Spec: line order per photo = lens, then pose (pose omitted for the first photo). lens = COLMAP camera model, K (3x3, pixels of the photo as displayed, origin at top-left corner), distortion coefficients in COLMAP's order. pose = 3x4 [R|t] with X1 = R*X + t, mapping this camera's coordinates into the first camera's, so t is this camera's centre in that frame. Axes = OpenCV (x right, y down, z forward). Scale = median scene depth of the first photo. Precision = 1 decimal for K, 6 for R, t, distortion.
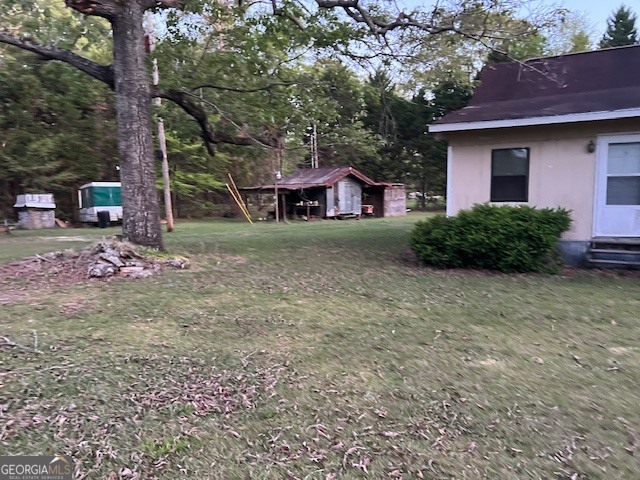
lens RADIAL K [[478.6, 0, 316.0], [0, 478.6, 242.5], [0, 0, 1]] dist [0.062230, -0.066184]
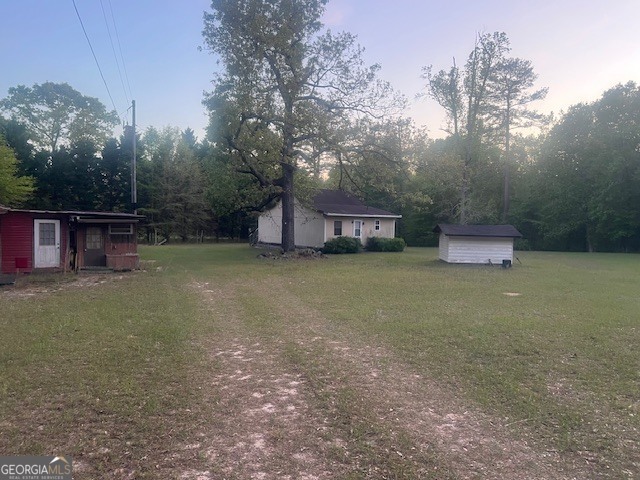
lens RADIAL K [[478.6, 0, 318.2], [0, 478.6, 239.3], [0, 0, 1]] dist [0.062230, -0.066184]
pose [[0.363622, -0.007417, 0.931517, -3.007907], [0.086410, 0.995925, -0.025801, 0.025850], [-0.927530, 0.089874, 0.362782, -0.173665]]
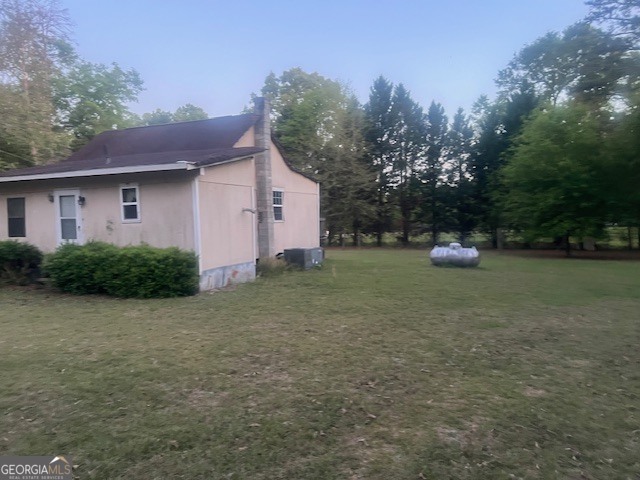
lens RADIAL K [[478.6, 0, 318.0], [0, 478.6, 242.9], [0, 0, 1]] dist [0.062230, -0.066184]
pose [[0.991667, -0.004578, 0.128744, 1.037903], [0.014545, 0.996957, -0.076590, 0.045822], [-0.128002, 0.077824, 0.988716, -0.426721]]
